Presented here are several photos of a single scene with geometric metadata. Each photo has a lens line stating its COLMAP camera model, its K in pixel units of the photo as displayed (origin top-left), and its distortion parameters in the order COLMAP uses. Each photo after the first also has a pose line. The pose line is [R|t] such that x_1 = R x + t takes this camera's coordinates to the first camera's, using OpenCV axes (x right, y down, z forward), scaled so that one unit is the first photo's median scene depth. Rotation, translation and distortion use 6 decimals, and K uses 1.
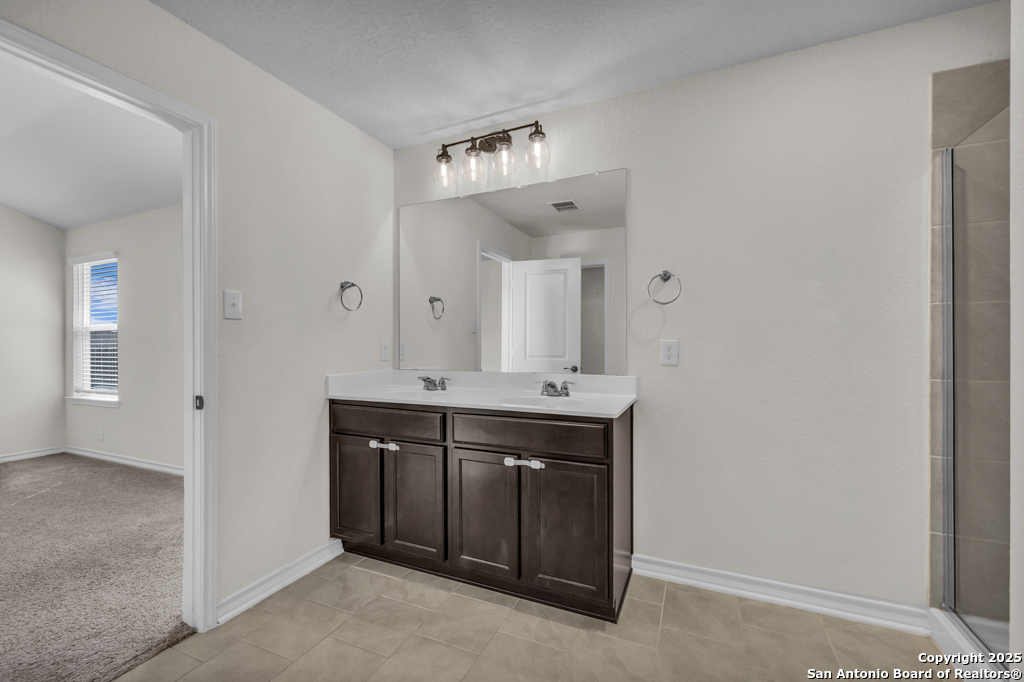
lens RADIAL K [[444.1, 0, 504.9], [0, 444.1, 345.6], [0, 0, 1]] dist [0.001744, 0.000196]
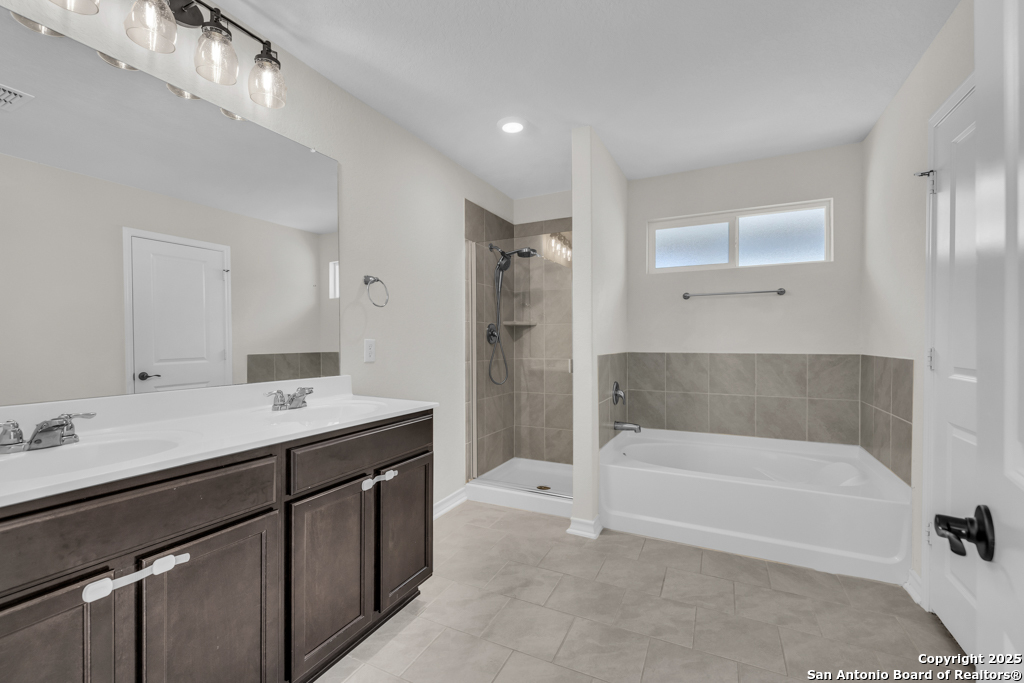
lens RADIAL K [[444.1, 0, 507.2], [0, 444.1, 346.0], [0, 0, 1]] dist [0.001744, 0.000196]
pose [[0.012225, -0.006890, 0.999902, -0.896331], [0.006703, 0.999954, 0.006808, -0.001551], [-0.999903, 0.006619, 0.012271, 0.800181]]
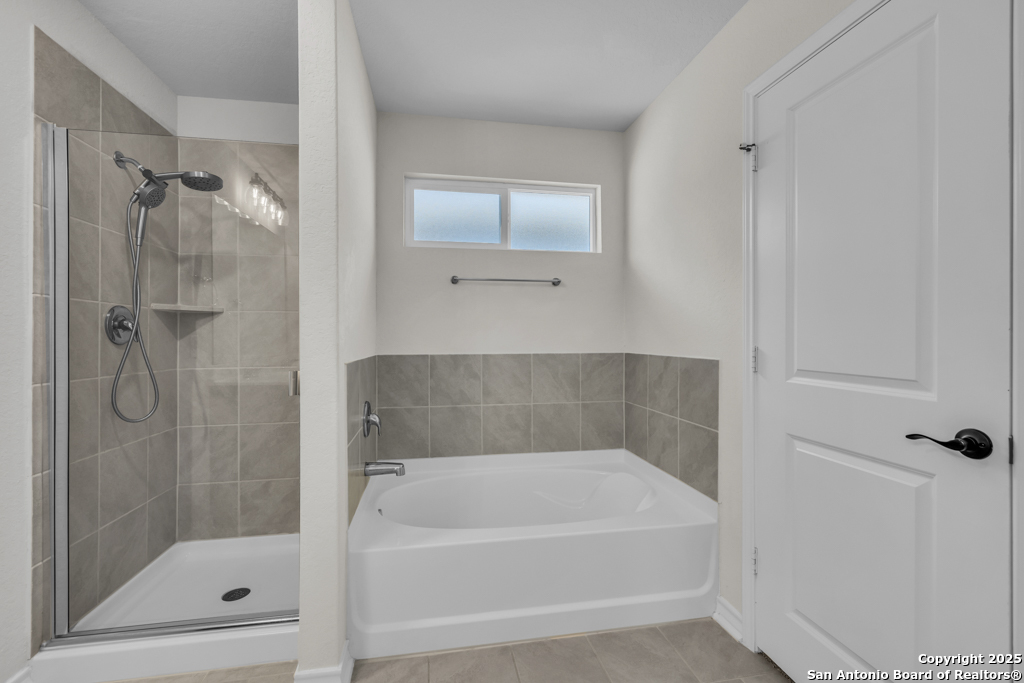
lens RADIAL K [[444.1, 0, 510.5], [0, 444.1, 336.2], [0, 0, 1]] dist [0.001744, 0.000196]
pose [[-0.579331, 0.008783, 0.815045, -0.251505], [0.007953, 0.999955, -0.005124, -0.004438], [-0.815054, 0.003513, -0.579375, 0.751048]]
